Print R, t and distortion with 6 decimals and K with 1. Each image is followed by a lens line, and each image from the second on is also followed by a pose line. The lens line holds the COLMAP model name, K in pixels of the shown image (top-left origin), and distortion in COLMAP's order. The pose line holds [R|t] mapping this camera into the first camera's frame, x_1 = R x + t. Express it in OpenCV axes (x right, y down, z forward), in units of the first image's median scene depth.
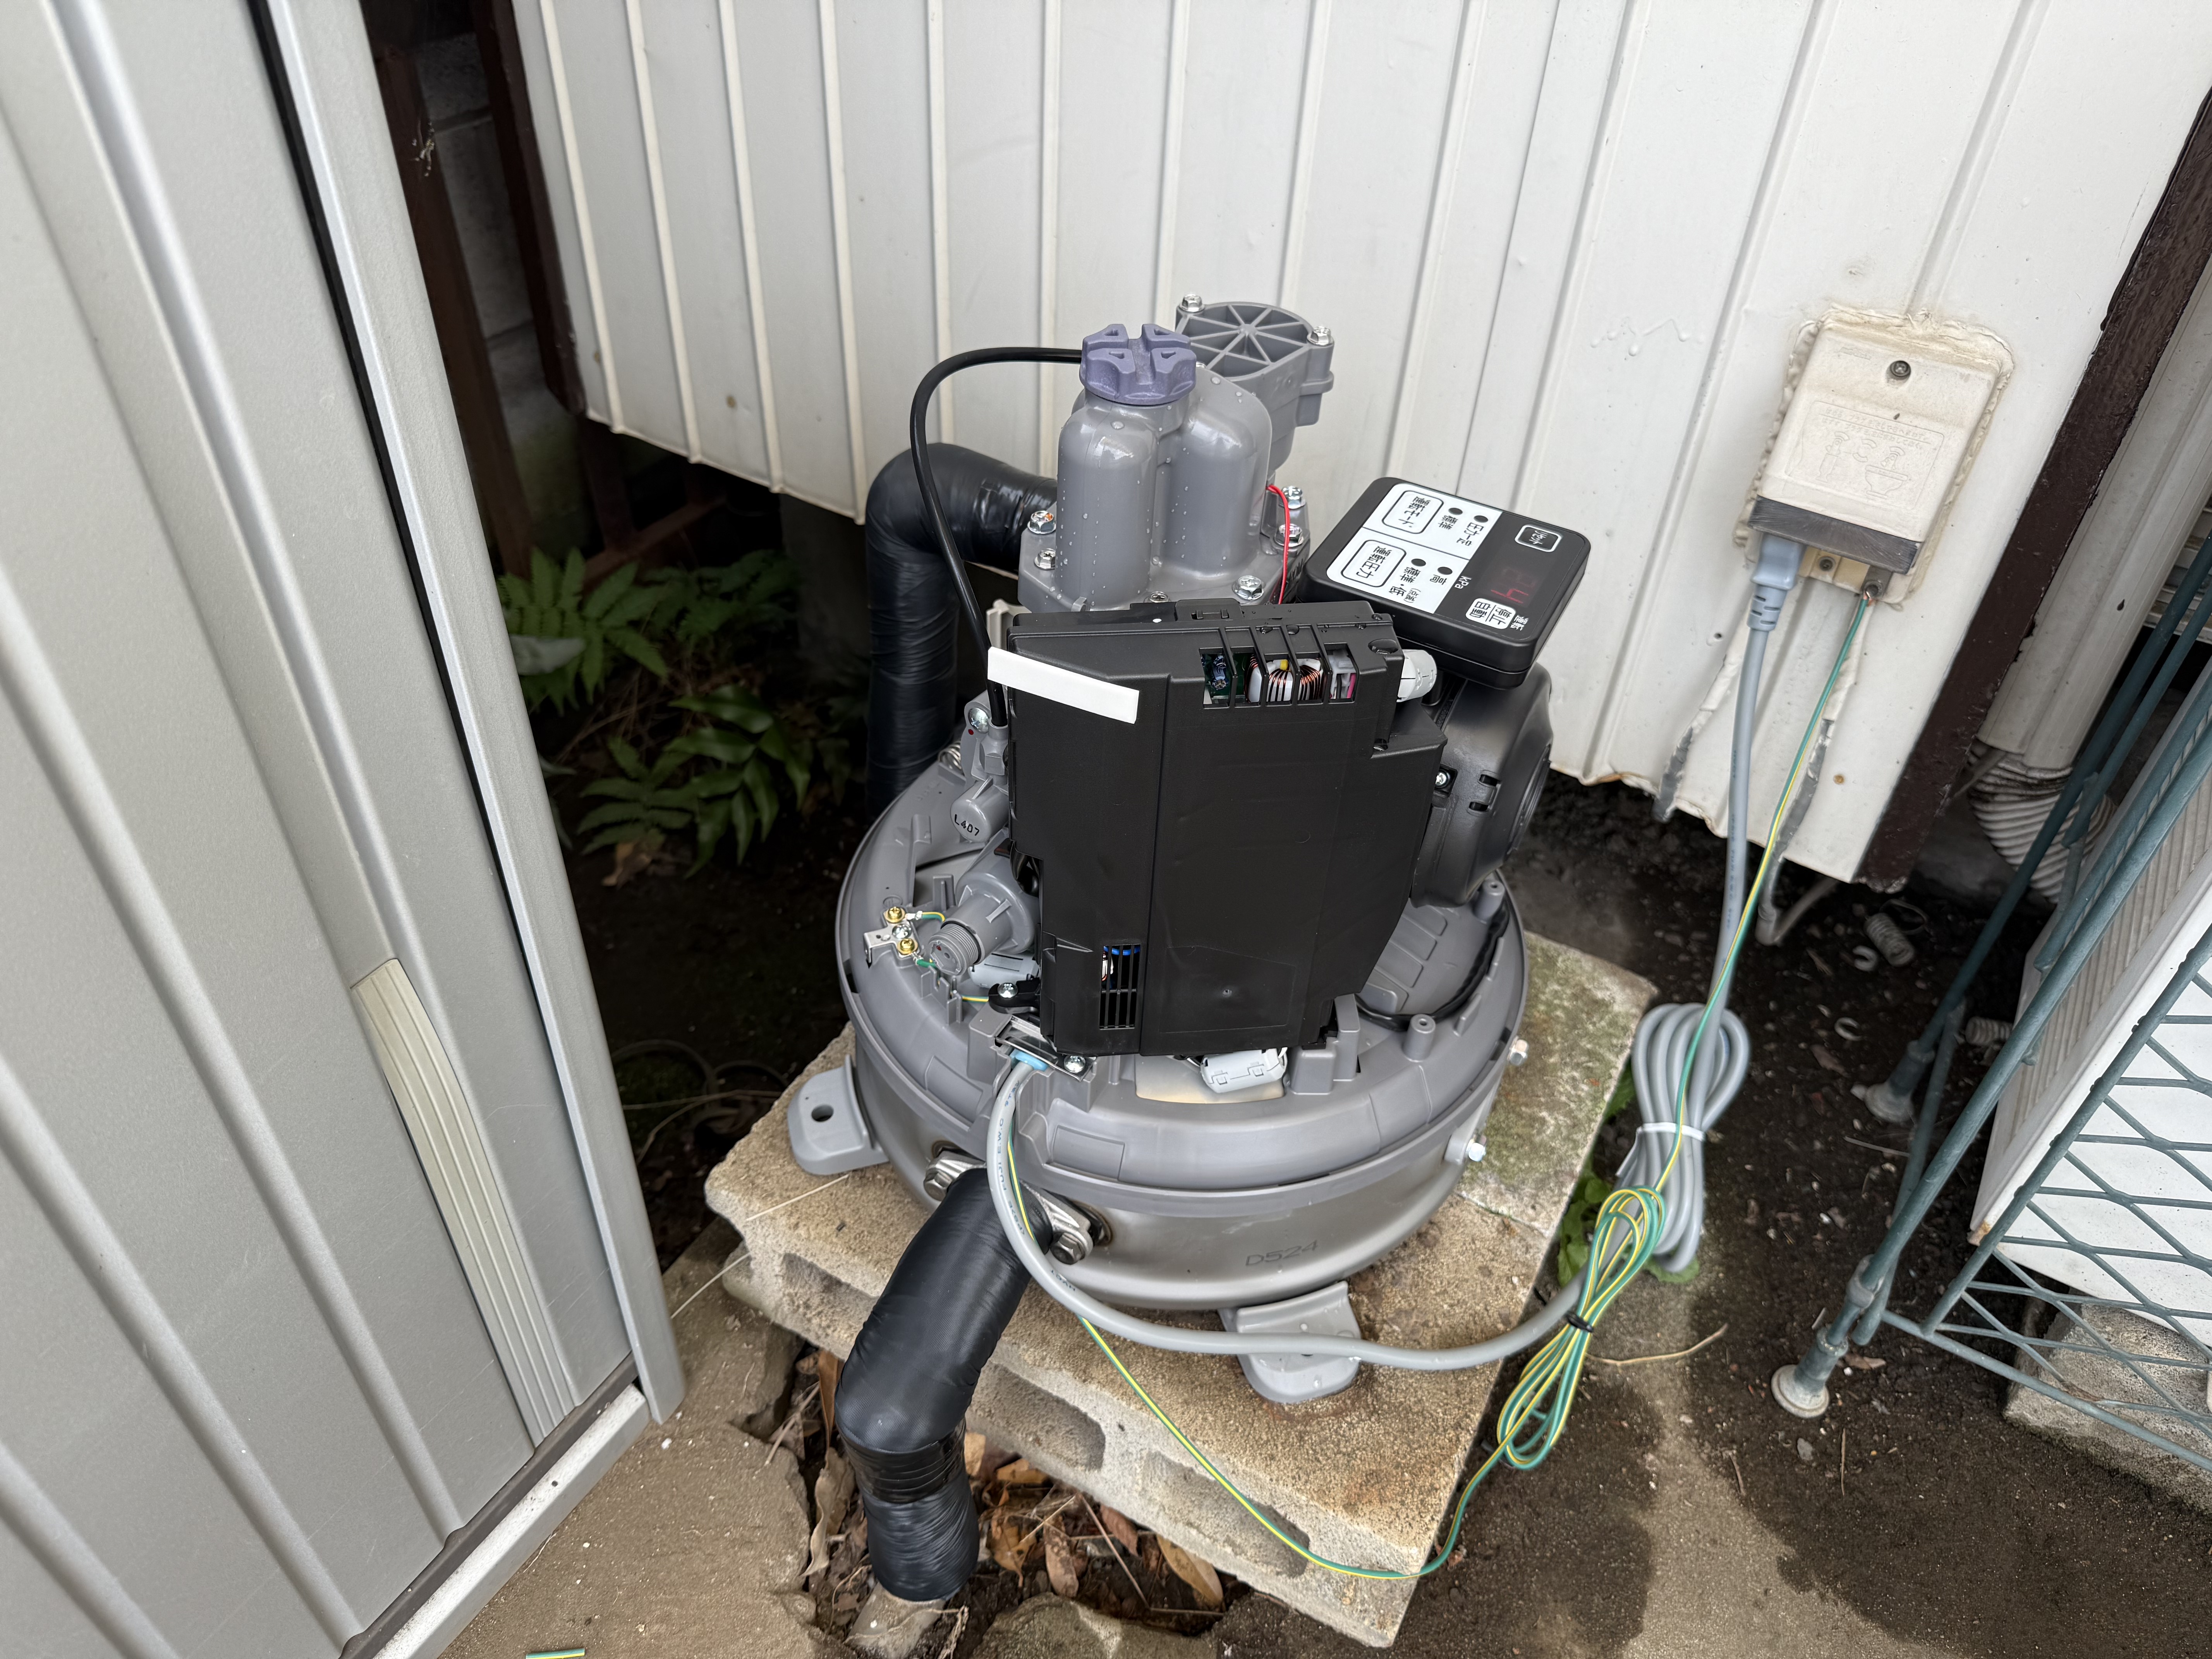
lens RADIAL K [[1655.2, 0, 1106.0], [0, 1655.2, 829.5], [0, 0, 1]] dist [0.009483, -0.032284]
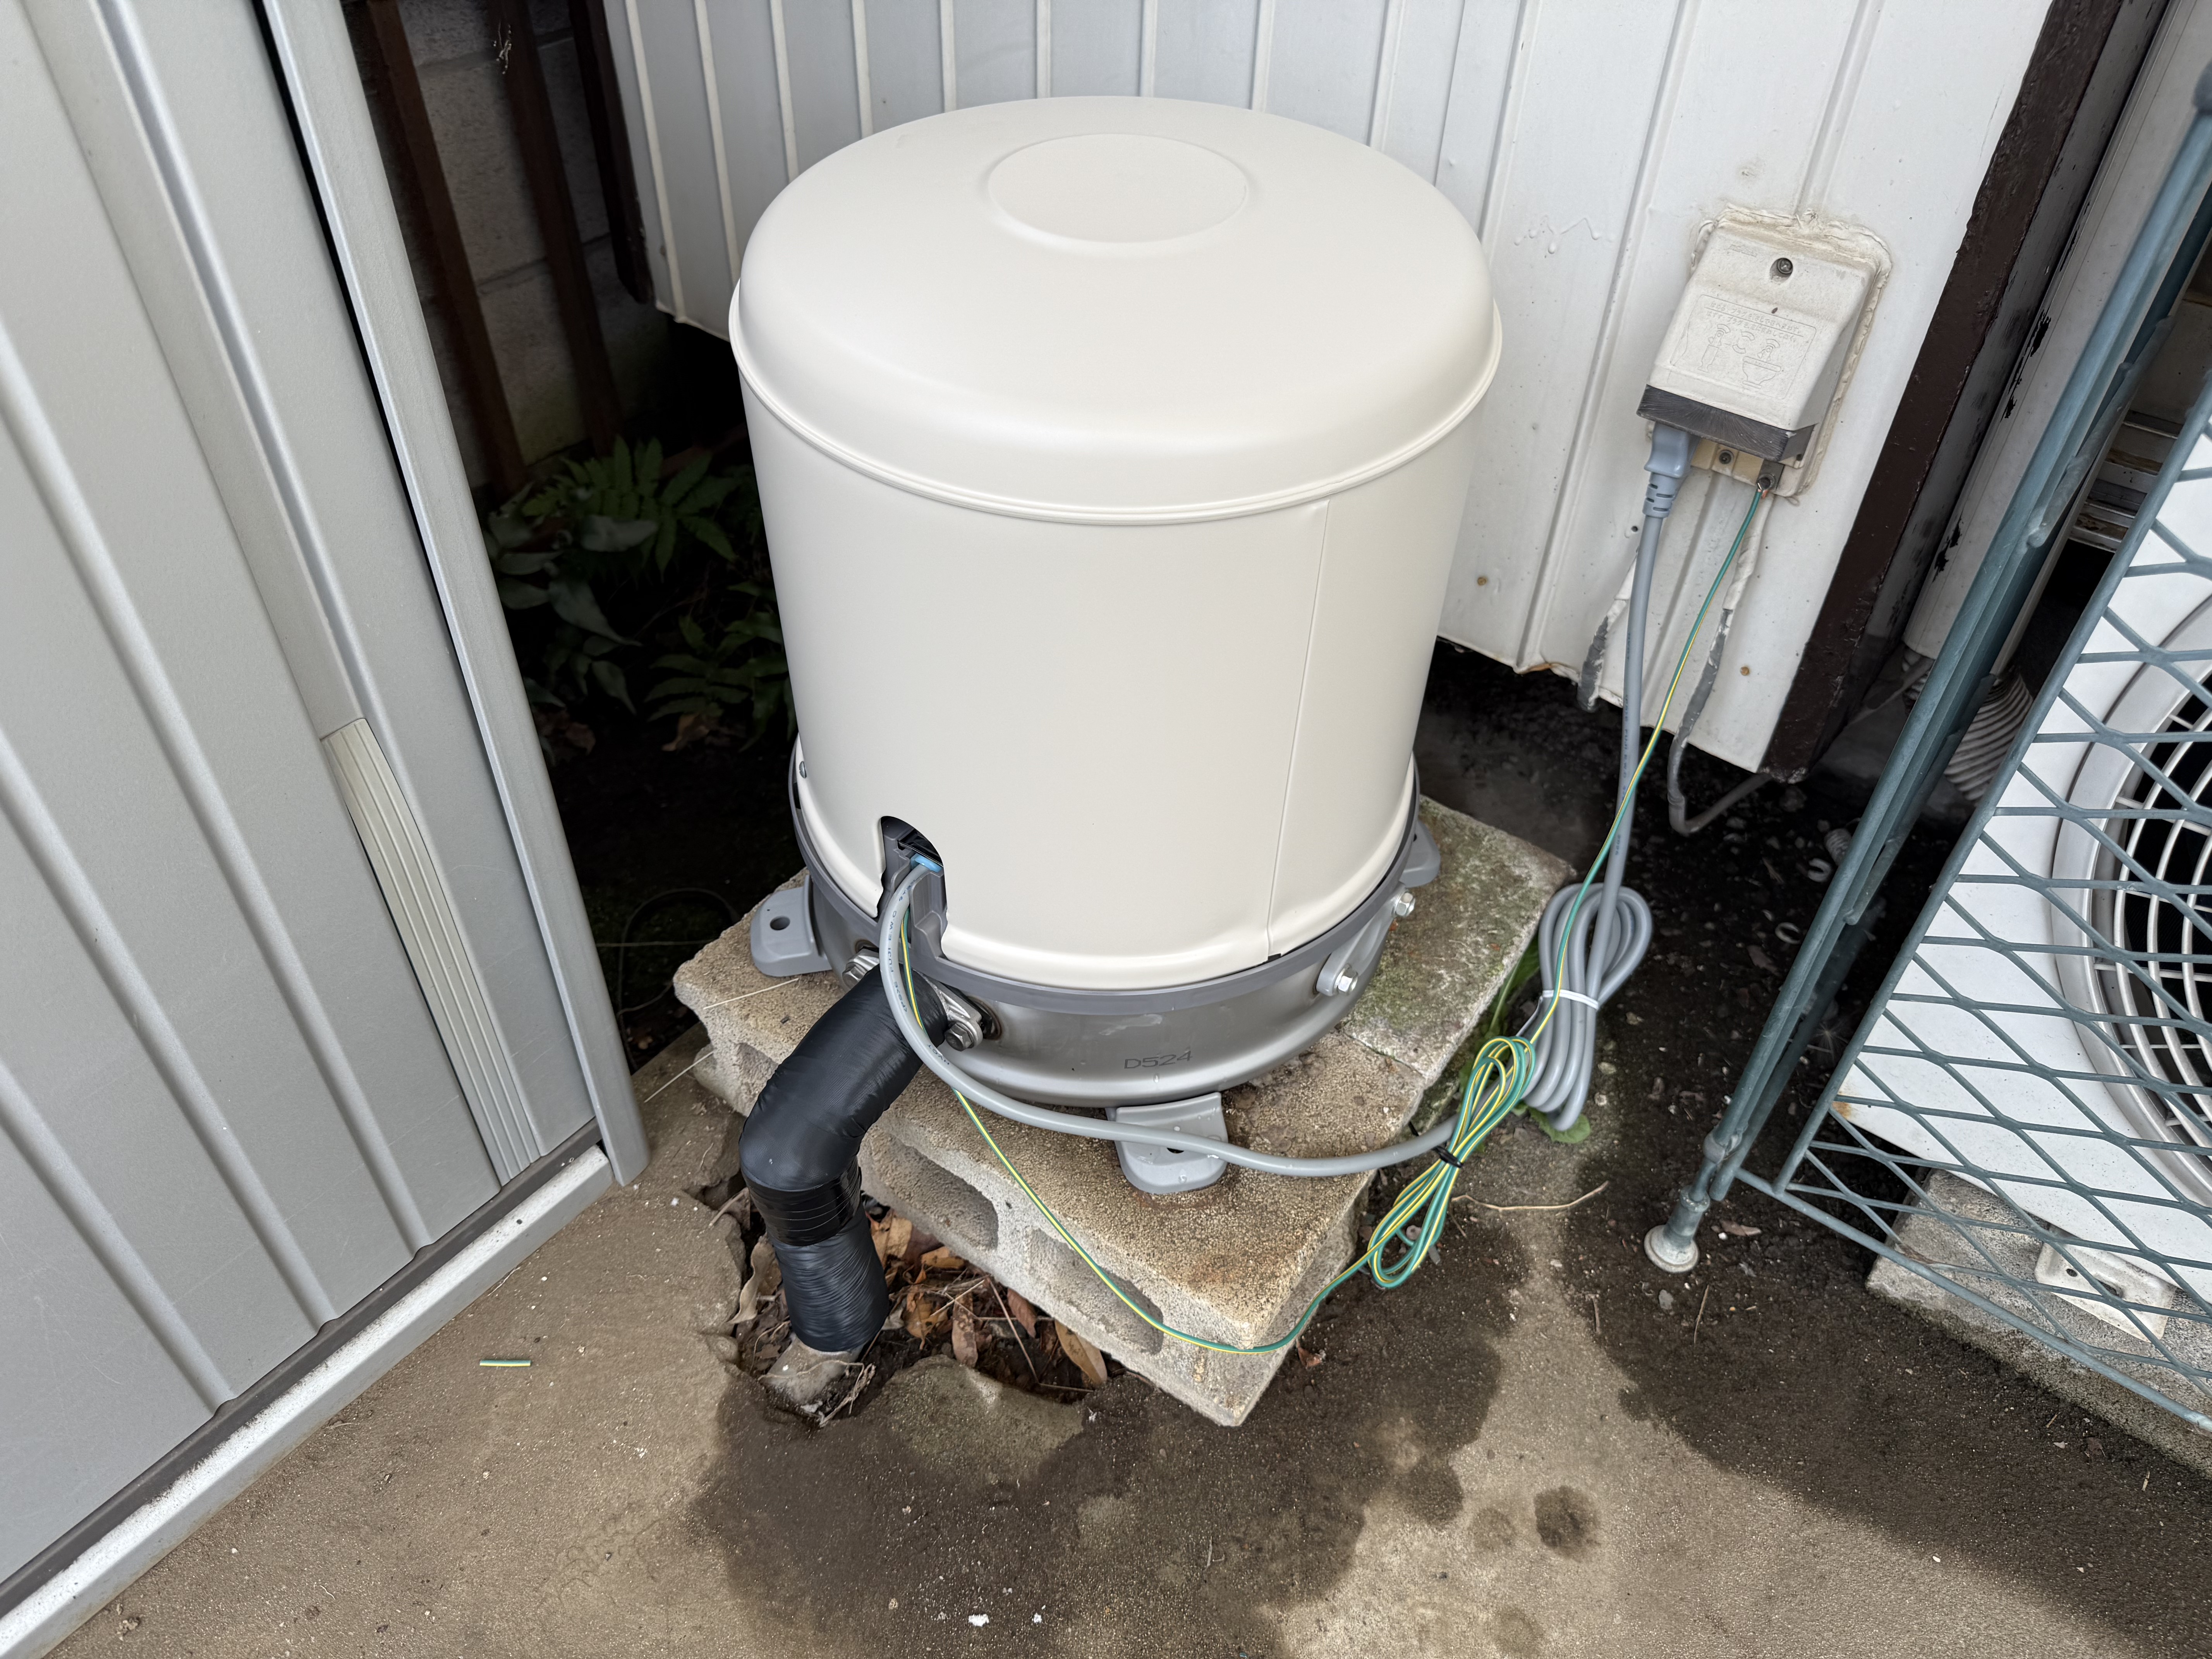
lens RADIAL K [[1649.9, 0, 1106.0], [0, 1649.9, 829.5], [0, 0, 1]] dist [0.072772, -0.150231]
pose [[0.993822, 0.059714, -0.093558, 0.151619], [-0.057552, 0.998013, 0.025646, 0.069003], [0.094903, -0.020103, 0.995284, -0.092320]]
